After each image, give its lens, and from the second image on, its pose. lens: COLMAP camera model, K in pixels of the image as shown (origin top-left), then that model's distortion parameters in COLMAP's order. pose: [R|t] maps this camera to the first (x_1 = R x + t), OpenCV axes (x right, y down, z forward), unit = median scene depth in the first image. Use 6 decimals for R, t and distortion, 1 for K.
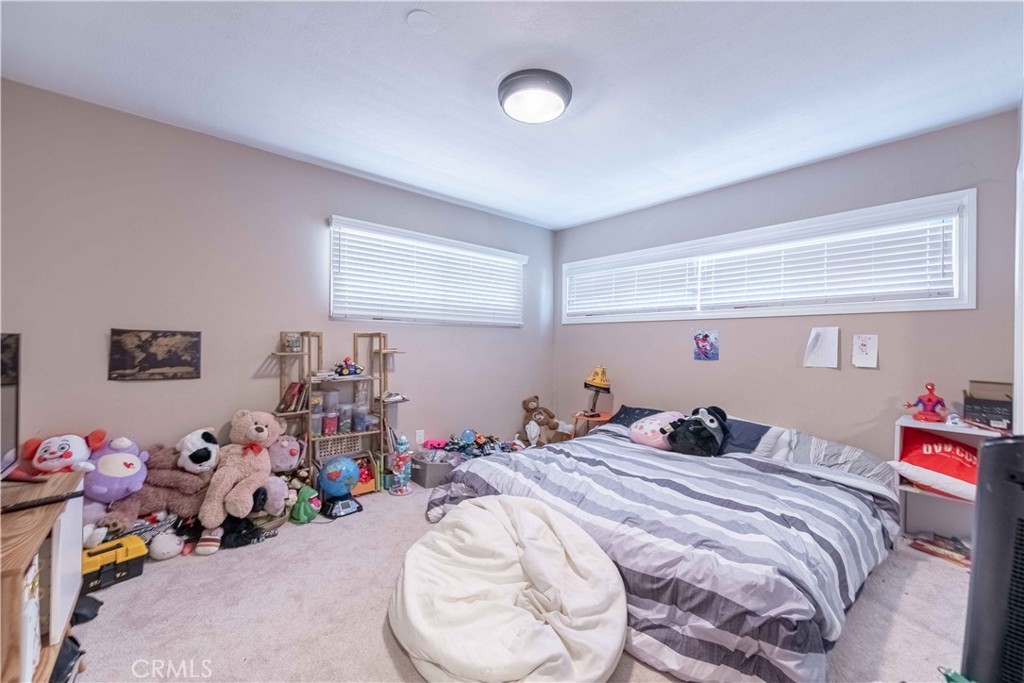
lens RADIAL K [[407.3, 0, 512.0], [0, 407.3, 342.4], [0, 0, 1]] dist [0.003912, -0.000372]
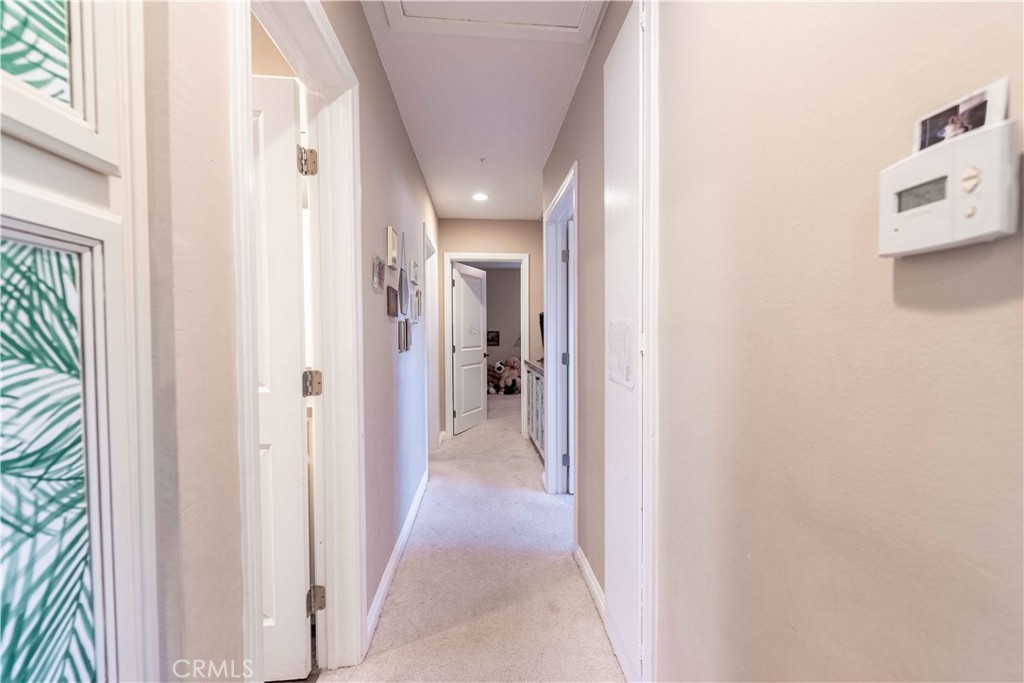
lens RADIAL K [[407.3, 0, 512.0], [0, 407.3, 343.1], [0, 0, 1]] dist [0.003912, -0.000372]
pose [[0.801180, 0.005547, -0.598398, 1.321545], [0.006084, 0.999830, 0.017413, 0.012984], [0.598393, -0.017591, 0.801010, -1.615913]]
